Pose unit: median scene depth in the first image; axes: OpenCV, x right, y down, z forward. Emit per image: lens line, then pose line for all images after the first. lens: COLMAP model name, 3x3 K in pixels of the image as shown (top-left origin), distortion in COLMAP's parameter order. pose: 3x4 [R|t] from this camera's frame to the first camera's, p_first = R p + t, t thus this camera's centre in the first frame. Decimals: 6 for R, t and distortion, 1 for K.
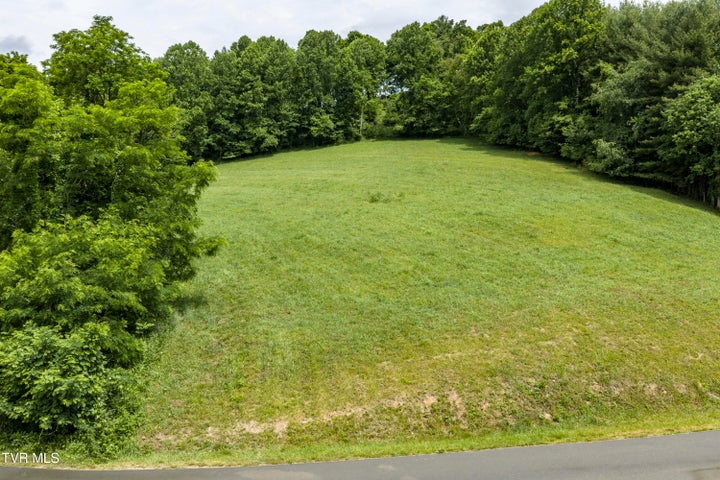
lens RADIAL K [[595.2, 0, 362.5], [0, 595.2, 241.7], [0, 0, 1]] dist [0.020981, -0.032379]
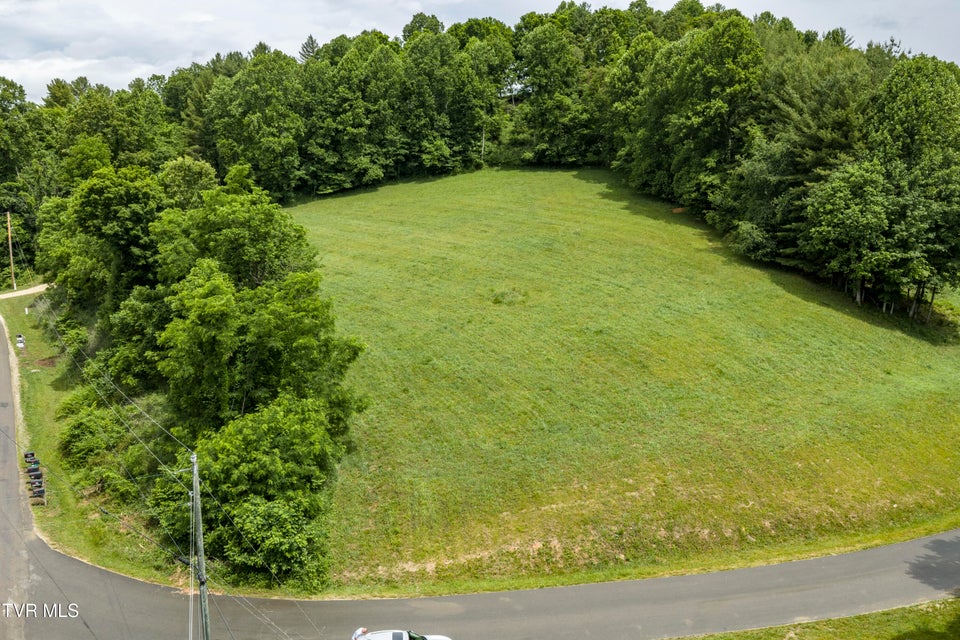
lens RADIAL K [[793.6, 0, 483.8], [0, 793.6, 322.0], [0, 0, 1]] dist [0.020981, -0.032379]
pose [[1.000000, -0.000155, 0.000892, -0.003318], [0.000066, 0.995016, 0.099713, -0.123497], [-0.000903, -0.099713, 0.995016, -0.222227]]
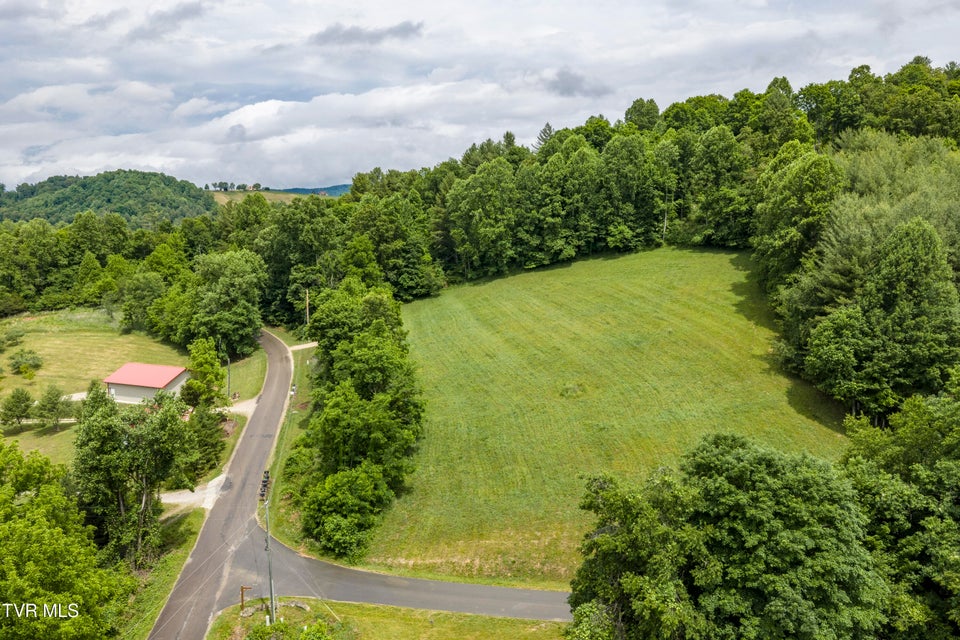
lens RADIAL K [[793.6, 0, 482.5], [0, 793.6, 321.7], [0, 0, 1]] dist [0.020981, -0.032379]
pose [[0.924201, 0.049464, -0.378689, 0.410591], [-0.012053, 0.994861, 0.100532, -0.320042], [0.381716, -0.088347, 0.920048, -0.590550]]
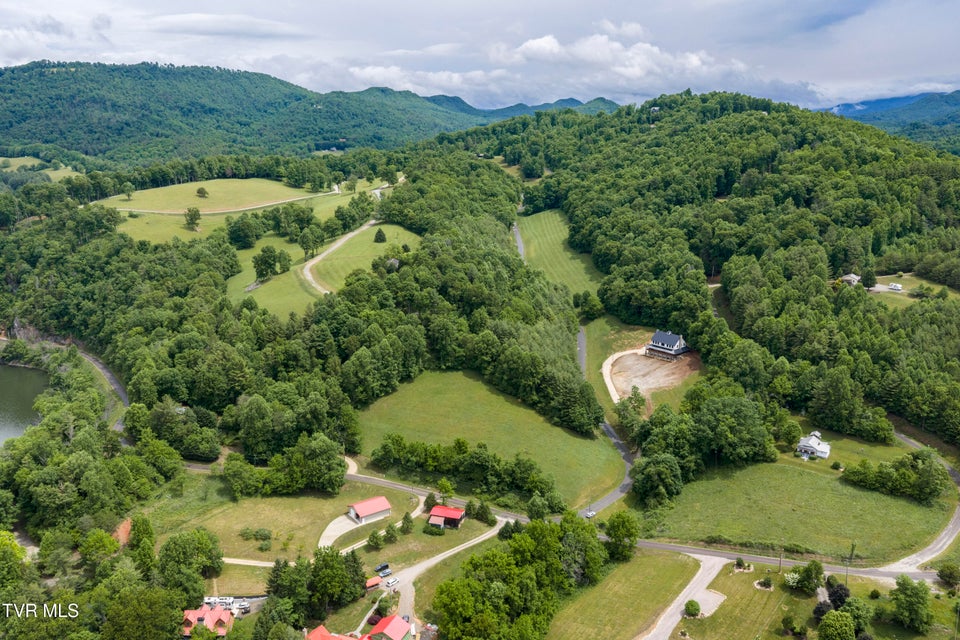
lens RADIAL K [[793.6, 0, 481.1], [0, 793.6, 325.2], [0, 0, 1]] dist [0.020981, -0.032379]
pose [[0.806786, -0.140691, 0.573849, -2.717399], [0.015934, 0.976064, 0.216900, -1.766640], [-0.590629, -0.165848, 0.789716, -2.581191]]
